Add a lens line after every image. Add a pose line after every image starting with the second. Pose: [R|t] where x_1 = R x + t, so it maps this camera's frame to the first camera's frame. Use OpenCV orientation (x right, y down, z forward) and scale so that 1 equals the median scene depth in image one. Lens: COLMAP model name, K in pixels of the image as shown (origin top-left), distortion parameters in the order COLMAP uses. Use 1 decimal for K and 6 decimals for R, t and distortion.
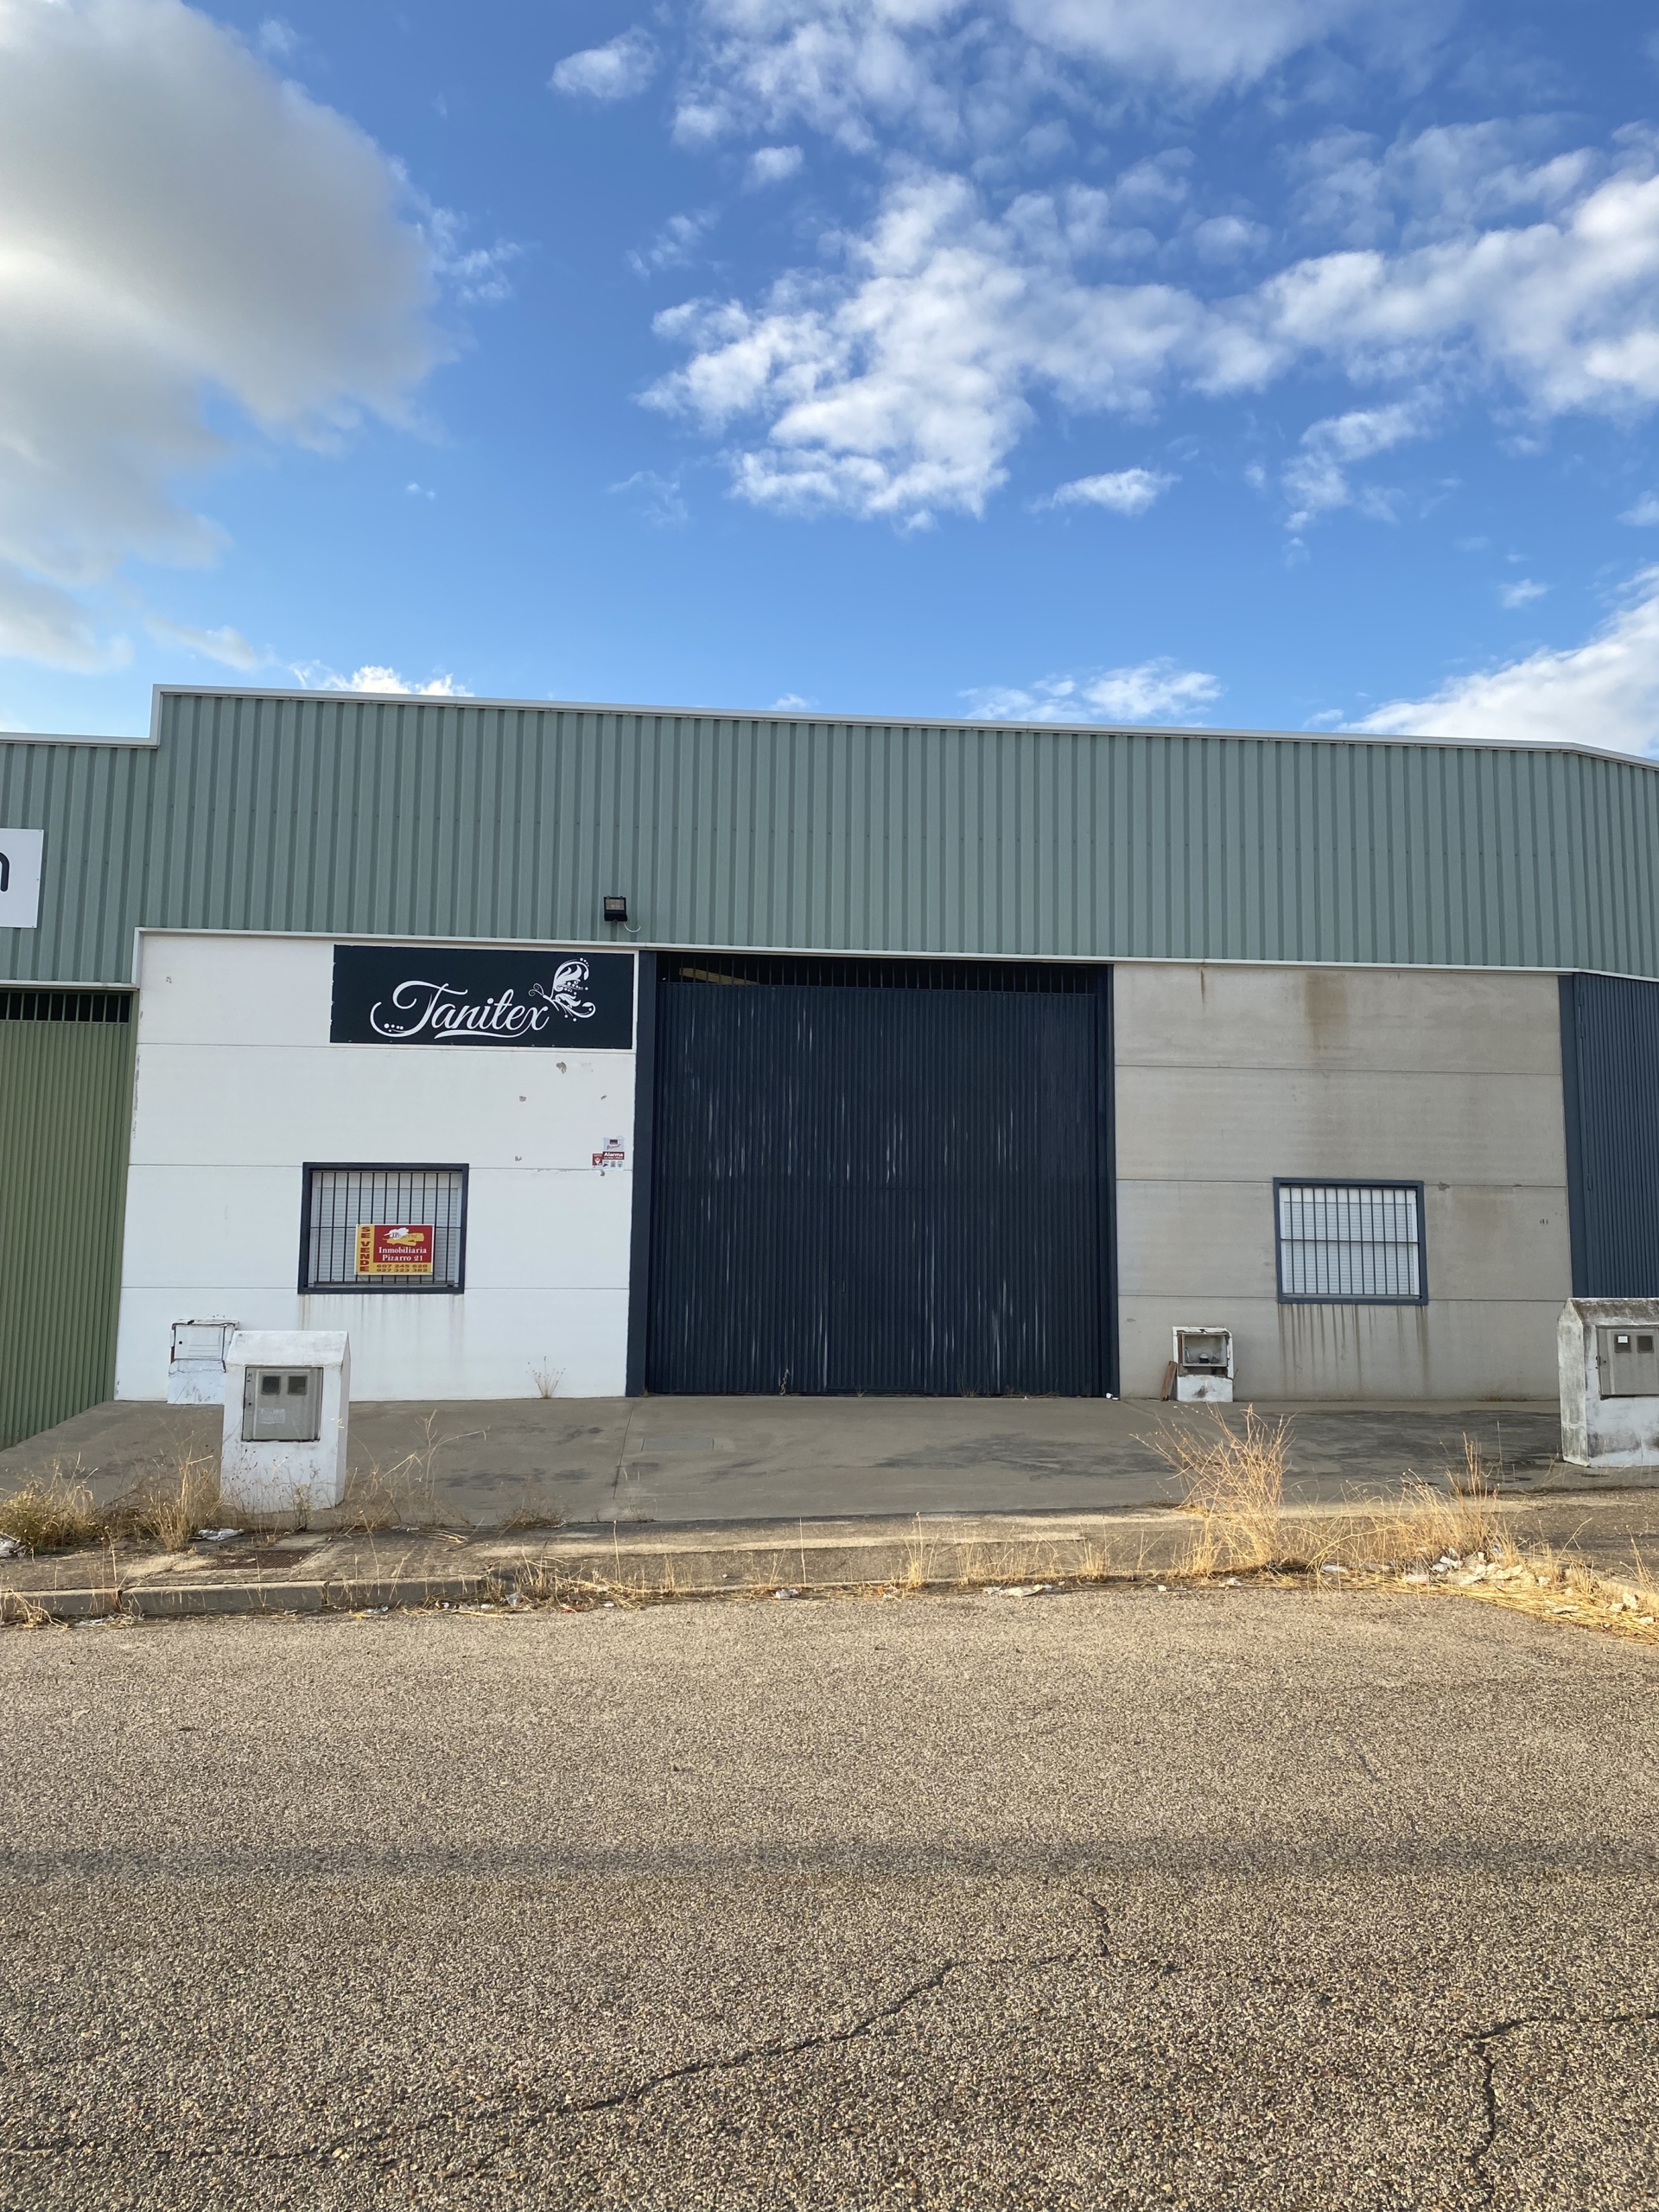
lens RADIAL K [[1671.0, 0, 838.1], [0, 1671.0, 1093.6], [0, 0, 1]] dist [0.062469, -0.137991]
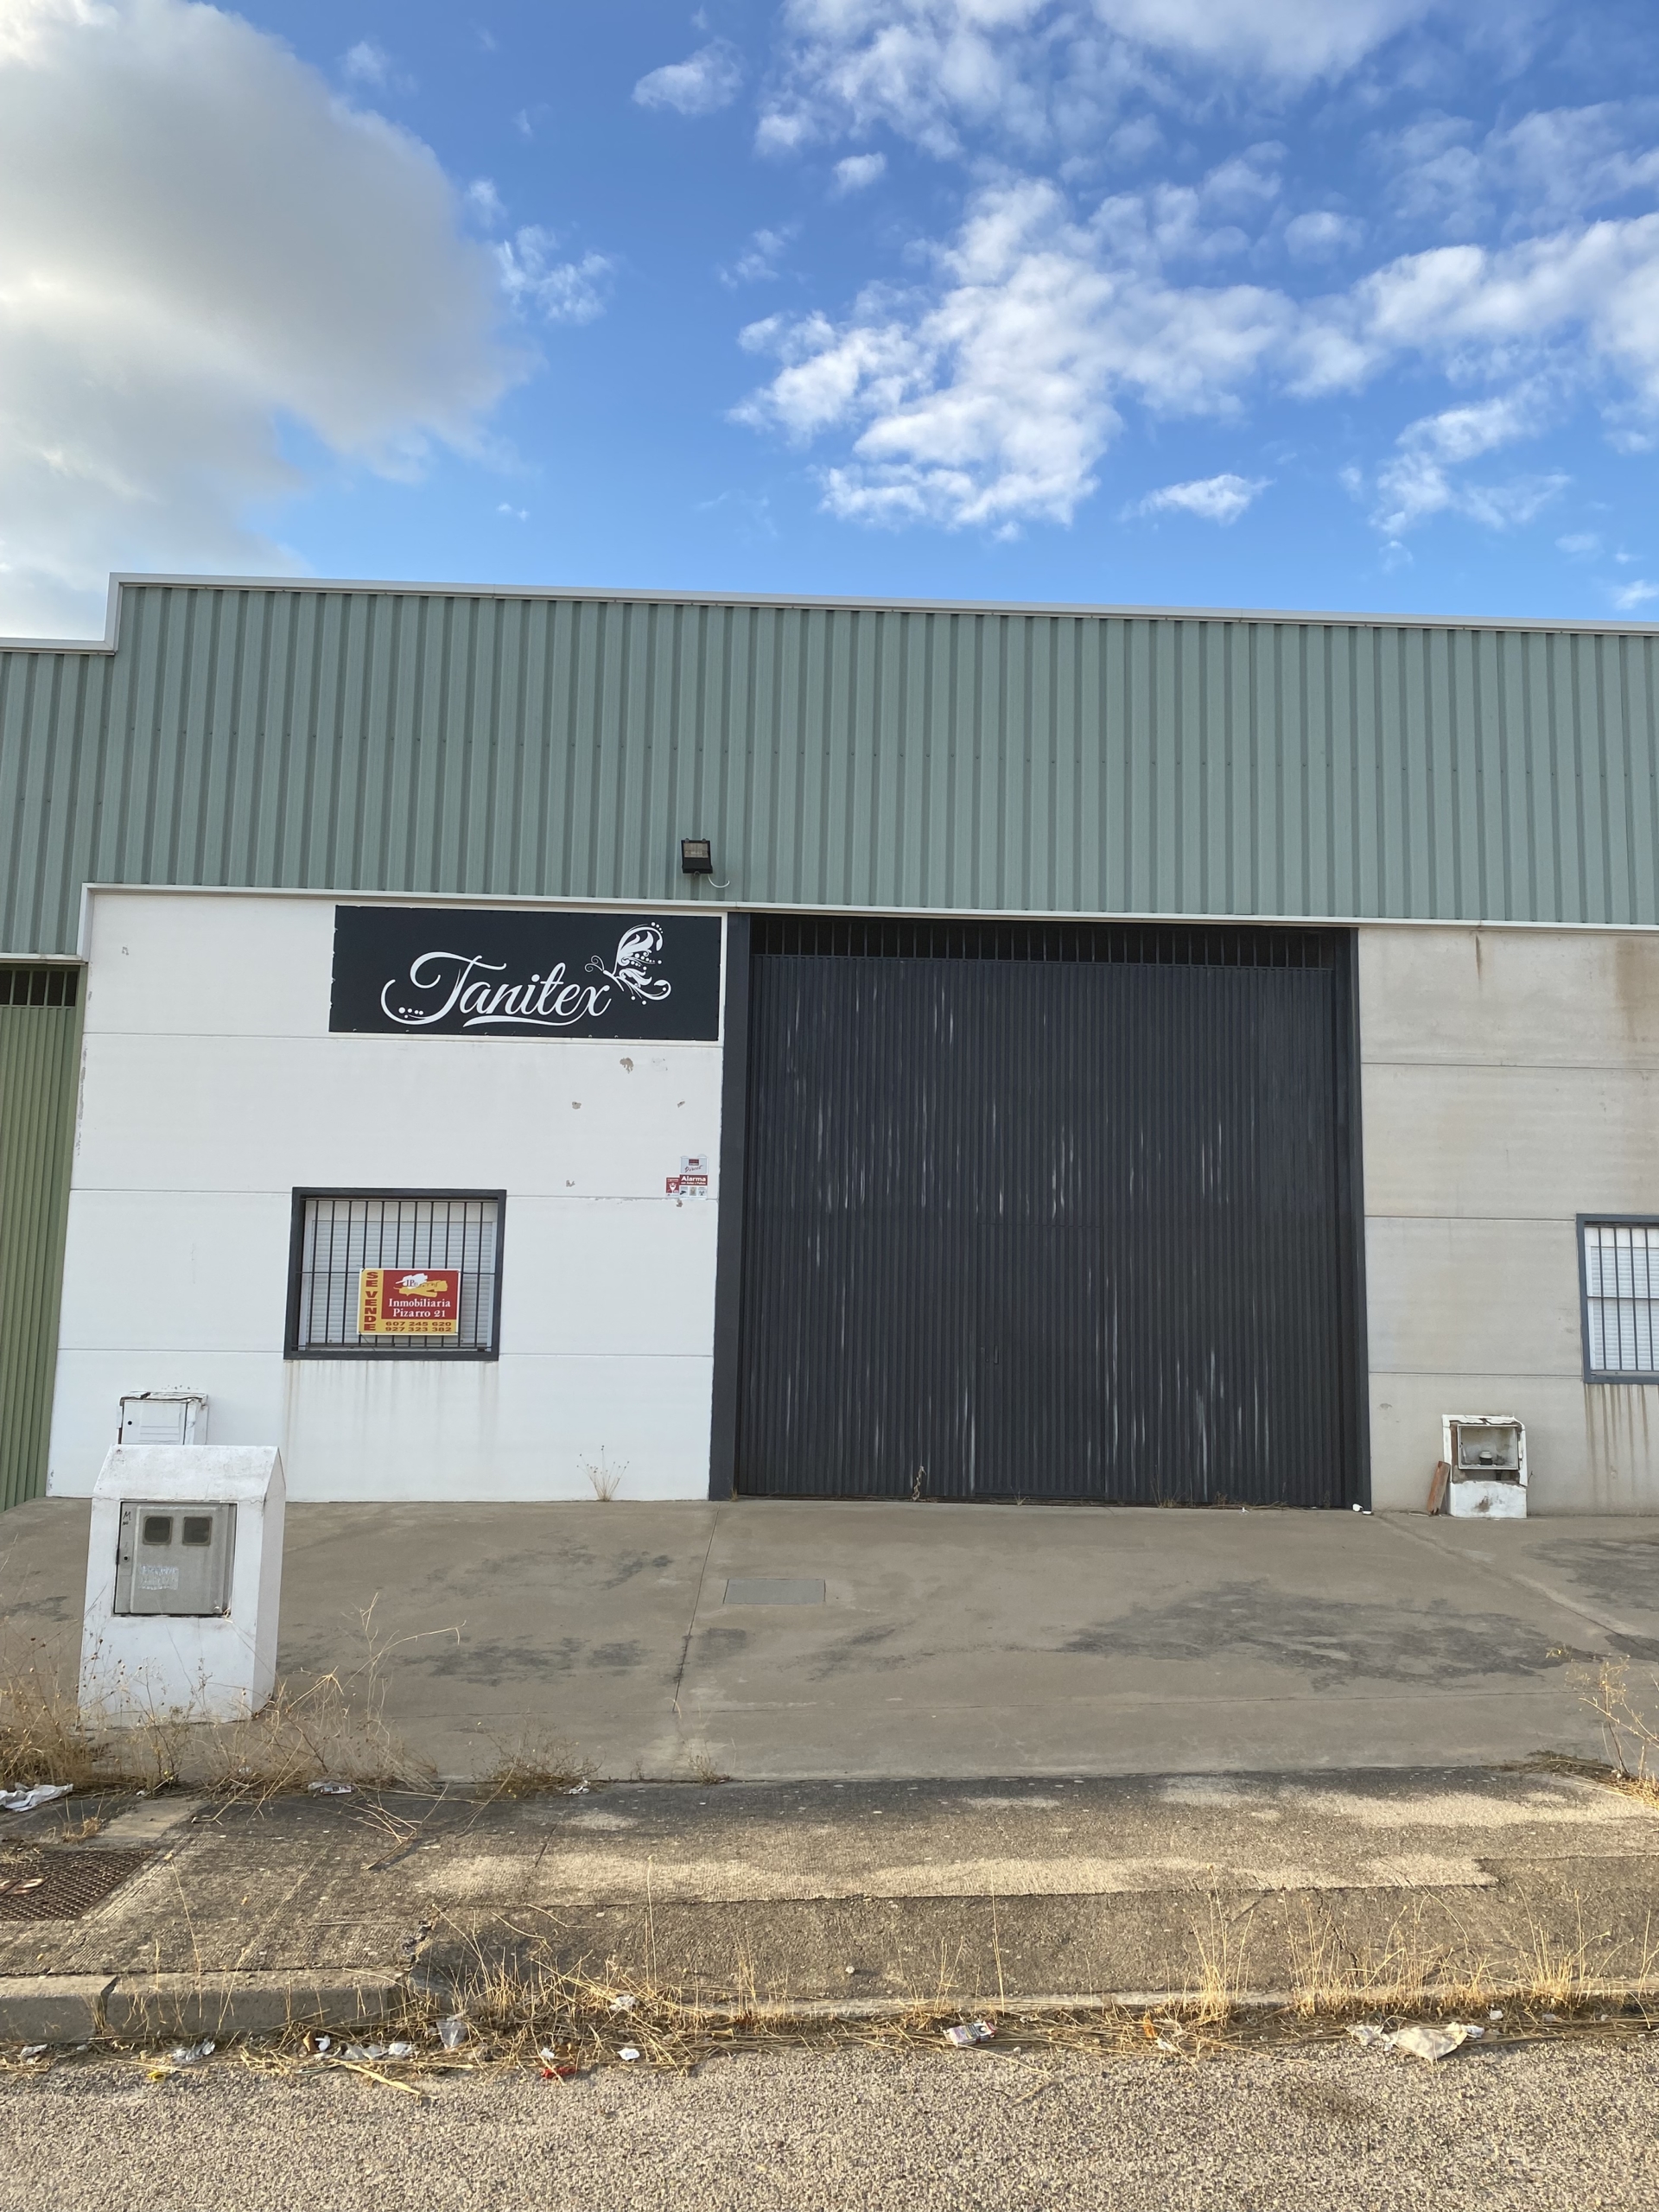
lens RADIAL K [[1703.1, 0, 829.5], [0, 1703.1, 1106.0], [0, 0, 1]] dist [-0.003735, 0.002349]
pose [[0.998282, 0.002580, -0.058539, -0.028250], [-0.002513, 0.999996, 0.001222, 0.002230], [0.058542, -0.001073, 0.998284, 0.238944]]
